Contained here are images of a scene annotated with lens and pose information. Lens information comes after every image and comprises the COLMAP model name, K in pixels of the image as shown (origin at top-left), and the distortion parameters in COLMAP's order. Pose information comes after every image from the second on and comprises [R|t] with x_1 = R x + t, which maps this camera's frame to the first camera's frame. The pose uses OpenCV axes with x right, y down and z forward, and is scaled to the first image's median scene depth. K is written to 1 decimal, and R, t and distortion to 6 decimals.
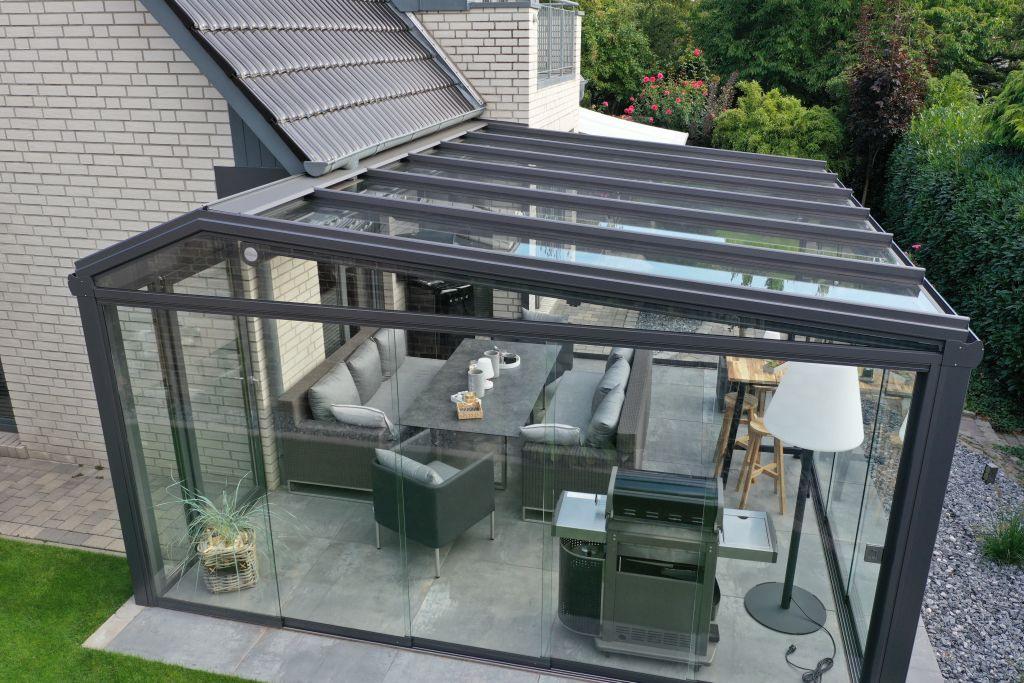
lens RADIAL K [[812.4, 0, 512.0], [0, 812.4, 341.5], [0, 0, 1]] dist [-0.001883, -0.010302]
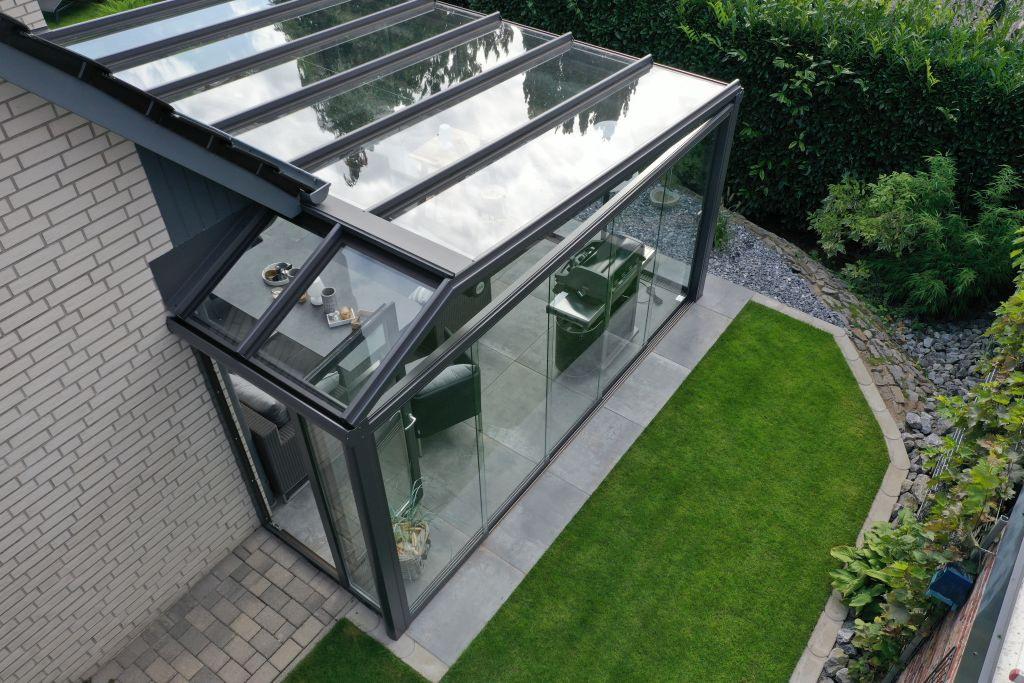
lens RADIAL K [[812.4, 0, 512.0], [0, 812.4, 341.5], [0, 0, 1]] dist [-0.001883, -0.010302]
pose [[0.383879, -0.630419, 0.674692, -0.794924], [0.338745, 0.775877, 0.532228, -0.447589], [-0.859004, 0.024237, 0.511394, 0.291885]]
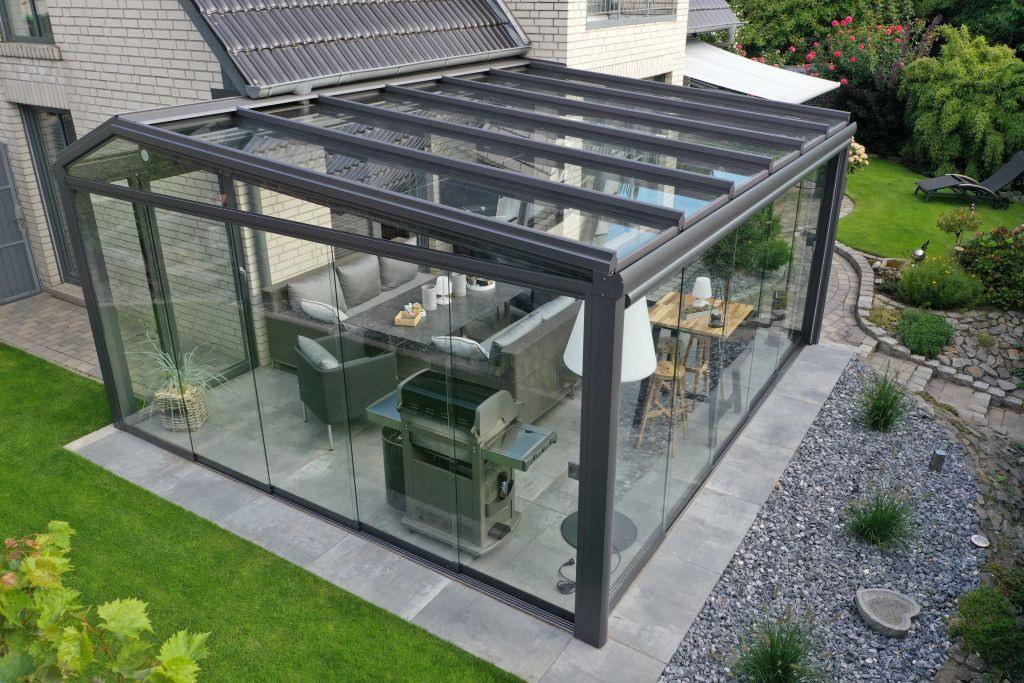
lens RADIAL K [[812.4, 0, 512.0], [0, 812.4, 341.5], [0, 0, 1]] dist [-0.001883, -0.010302]
pose [[0.944026, 0.132466, -0.302105, 0.466359], [-0.112704, 0.990238, 0.082018, 0.008399], [0.310020, -0.043379, 0.949740, -0.028812]]
